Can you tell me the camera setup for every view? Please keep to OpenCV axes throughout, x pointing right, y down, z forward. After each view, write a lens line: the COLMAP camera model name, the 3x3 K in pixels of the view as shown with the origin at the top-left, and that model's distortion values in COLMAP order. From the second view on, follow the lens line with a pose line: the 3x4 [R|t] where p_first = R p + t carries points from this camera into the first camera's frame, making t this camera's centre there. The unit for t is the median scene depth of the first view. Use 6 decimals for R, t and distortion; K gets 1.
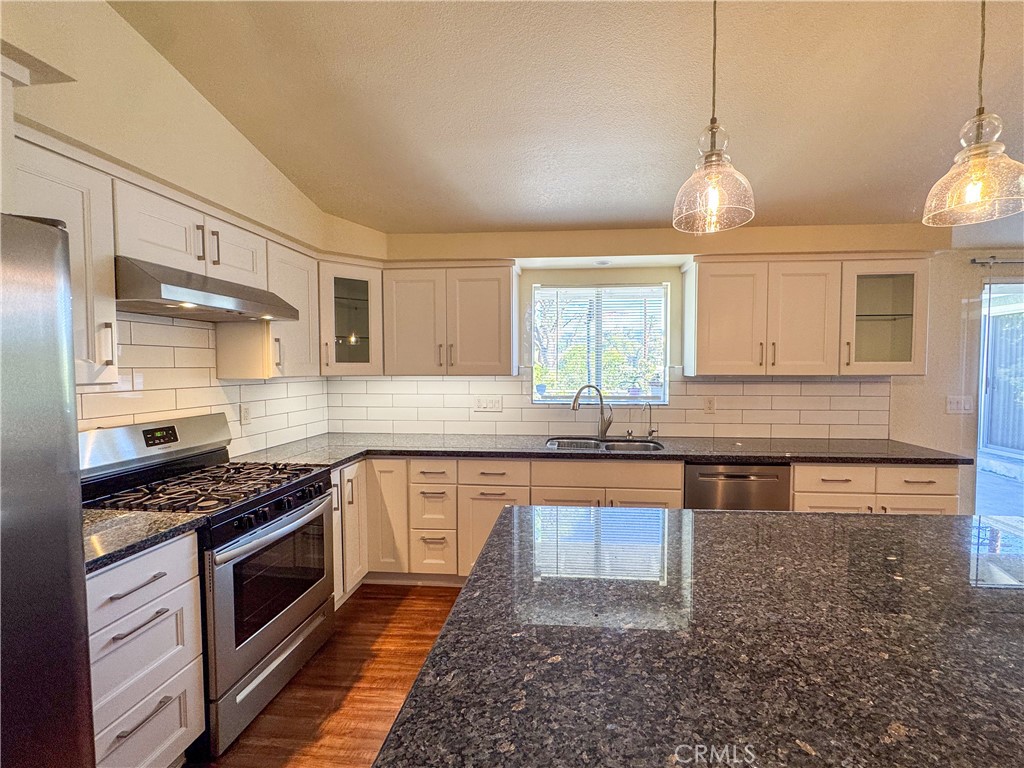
lens RADIAL K [[434.0, 0, 538.7], [0, 434.0, 383.0], [0, 0, 1]] dist [-0.000527, -0.000068]
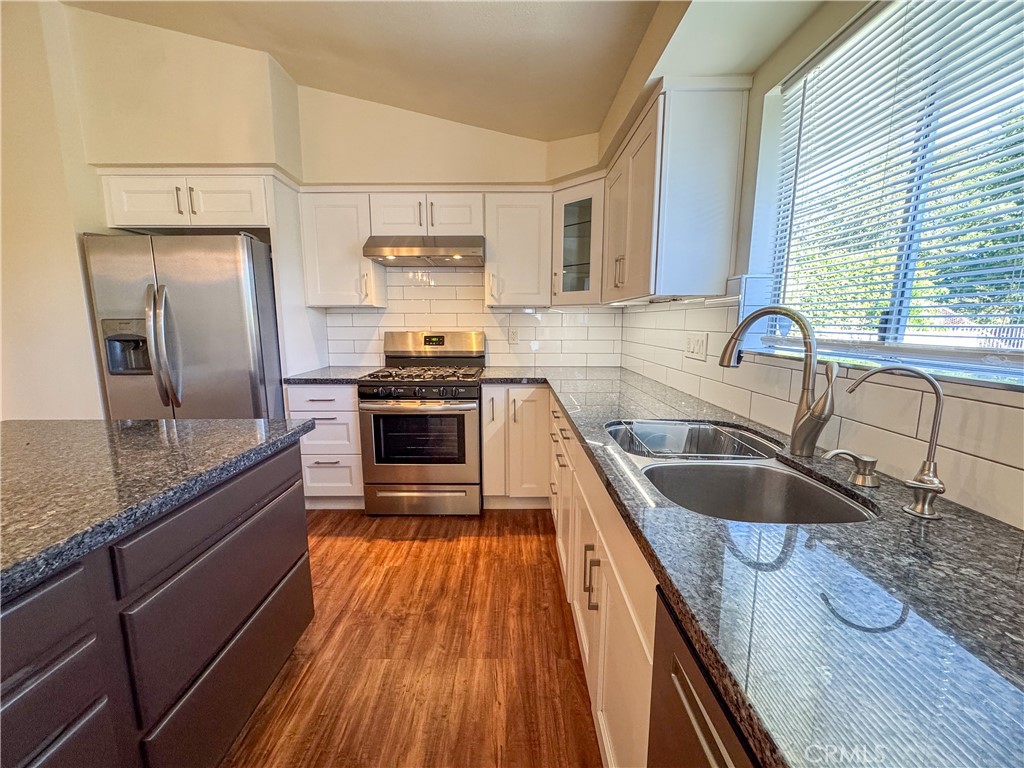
lens RADIAL K [[410.5, 0, 513.9], [0, 410.5, 384.6], [0, 0, 1]] dist [-0.003851, 0.001083]
pose [[0.083312, 0.151337, -0.984965, 0.523096], [-0.037589, 0.988175, 0.148651, 0.030808], [0.995814, 0.024639, 0.088016, 0.832266]]
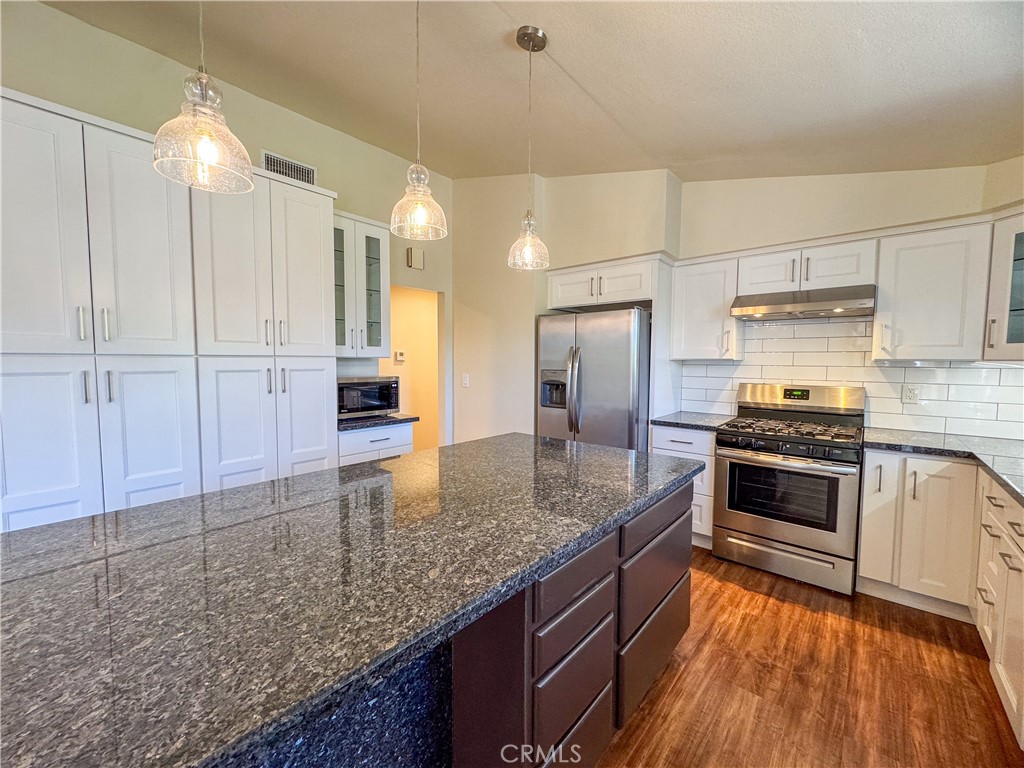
lens RADIAL K [[410.5, 0, 512.5], [0, 410.5, 384.9], [0, 0, 1]] dist [-0.003851, 0.001083]
pose [[-0.596058, 0.046794, -0.801577, 0.690702], [-0.034940, 0.995843, 0.084116, -0.002358], [0.802181, 0.078145, -0.591945, 0.748455]]
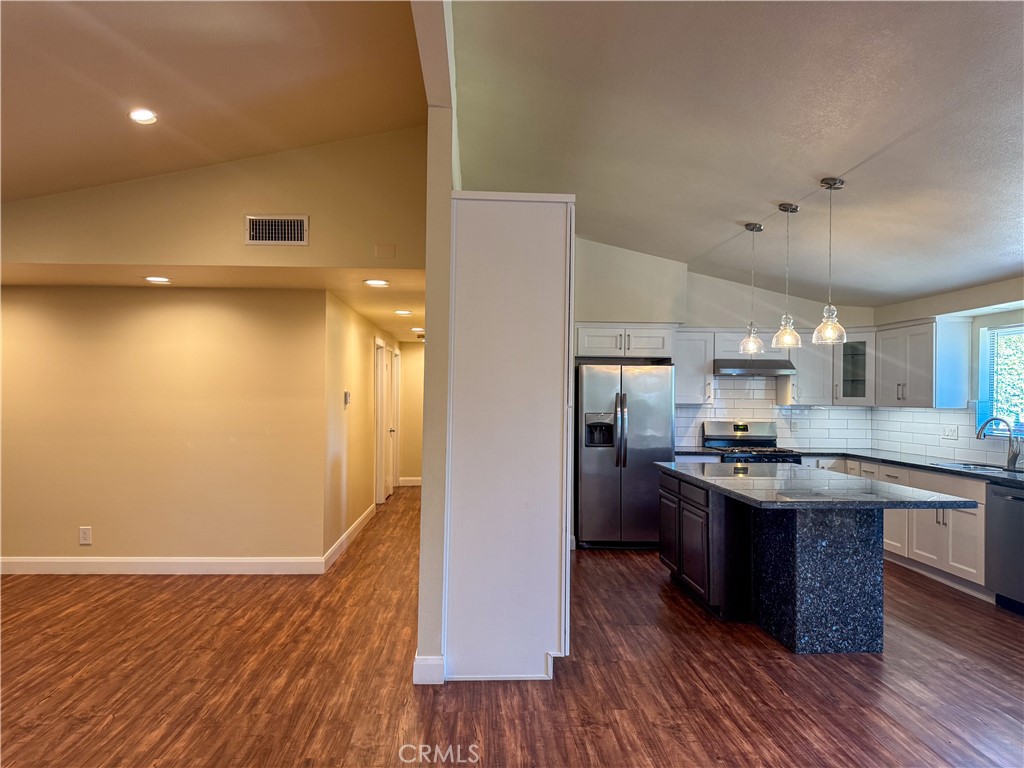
lens RADIAL K [[720.5, 0, 508.9], [0, 720.5, 393.0], [0, 0, 1]] dist [0.046144, -0.052305]
pose [[0.125970, -0.000847, -0.992034, 2.025711], [-0.049405, 0.998753, -0.007126, 0.016869], [0.990803, 0.049909, 0.125771, -0.527661]]
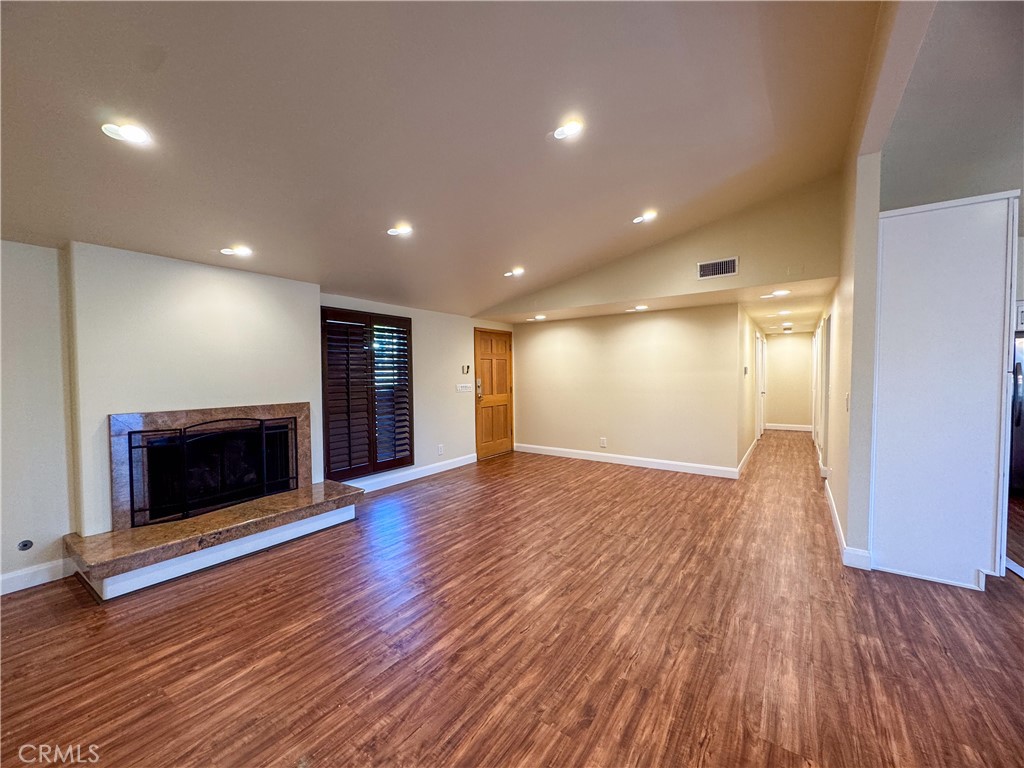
lens RADIAL K [[410.5, 0, 522.0], [0, 410.5, 389.5], [0, 0, 1]] dist [-0.003851, 0.001083]
pose [[-0.497382, 0.042772, -0.866477, 2.031607], [-0.026617, 0.997561, 0.064521, 0.036126], [0.867123, 0.055155, -0.495031, -0.733093]]
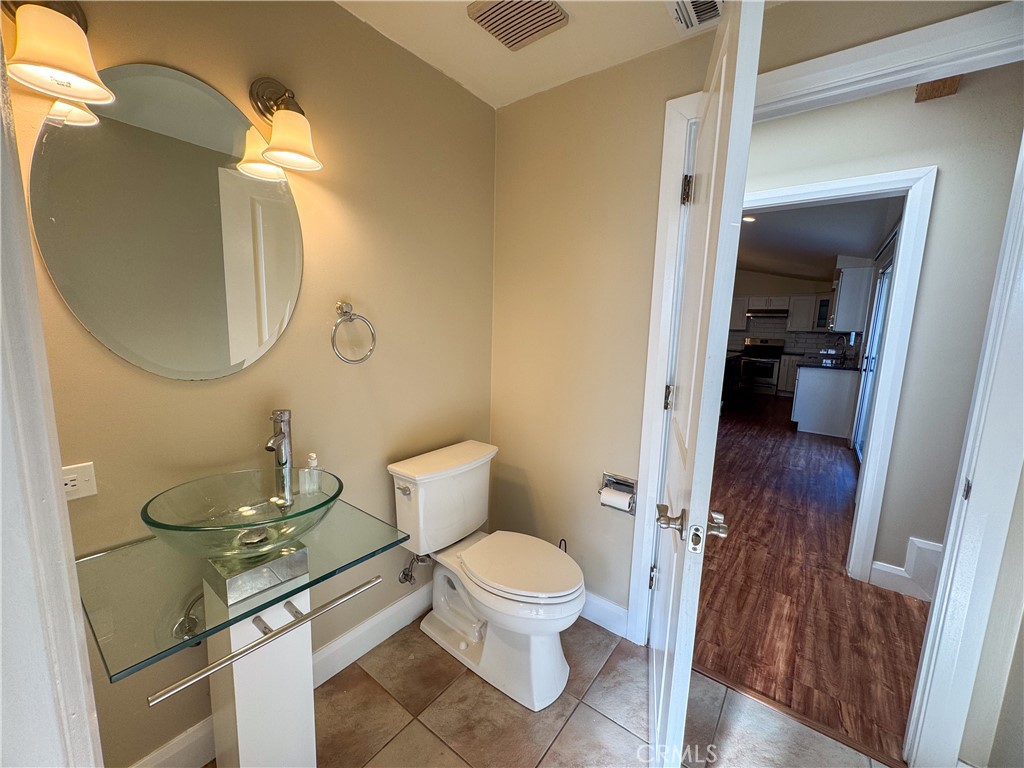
lens RADIAL K [[410.5, 0, 507.0], [0, 410.5, 382.4], [0, 0, 1]] dist [-0.003851, 0.001083]
pose [[-0.544966, 0.101836, -0.832250, 3.369922], [-0.058878, 0.985498, 0.159142, 0.007002], [0.836388, 0.135728, -0.531068, 0.778506]]
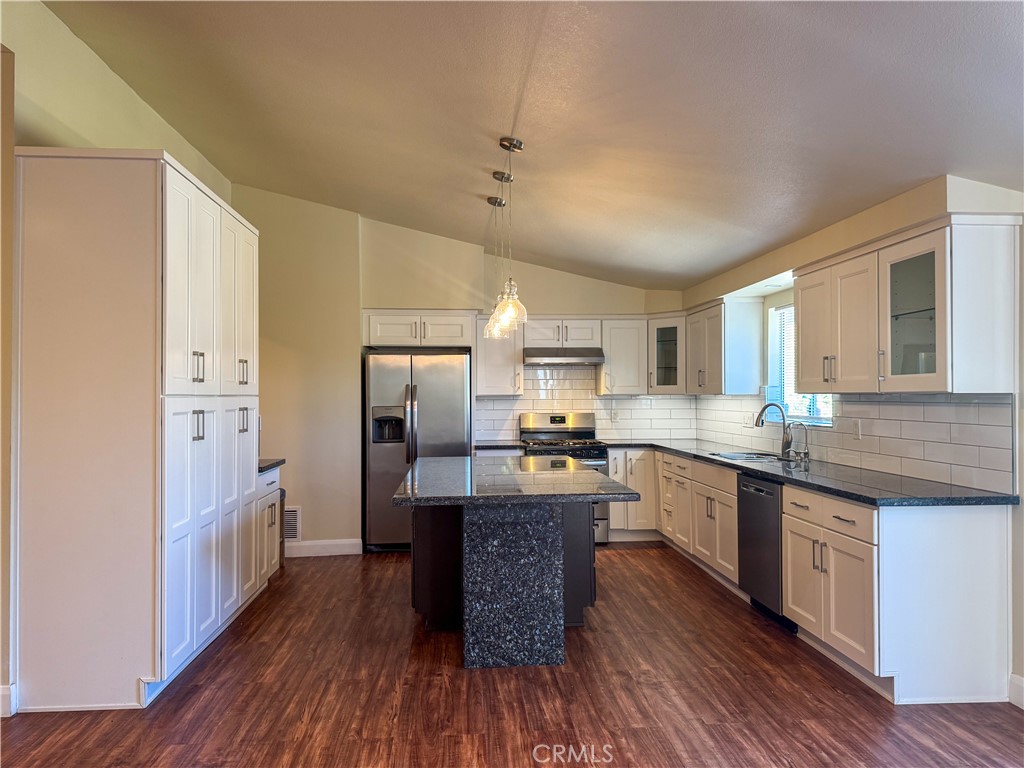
lens RADIAL K [[720.5, 0, 494.6], [0, 720.5, 375.5], [0, 0, 1]] dist [0.046144, -0.052305]
pose [[0.137907, -0.027591, -0.990061, 1.955021], [-0.032513, 0.998947, -0.032367, 0.017730], [0.989911, 0.036653, 0.136865, 0.118244]]
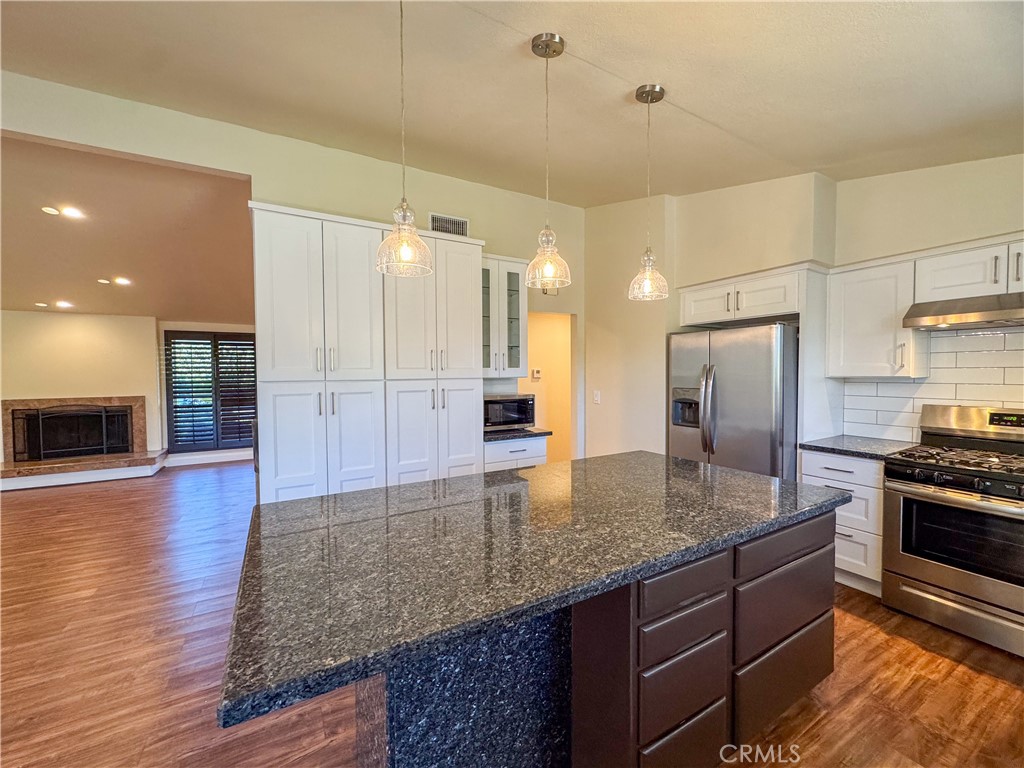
lens RADIAL K [[410.5, 0, 512.0], [0, 410.5, 385.1], [0, 0, 1]] dist [-0.003851, 0.001083]
pose [[-0.824965, 0.025133, -0.564625, 0.739548], [-0.013071, 0.997895, 0.063517, -0.028374], [0.565033, 0.059779, -0.822900, 0.825356]]
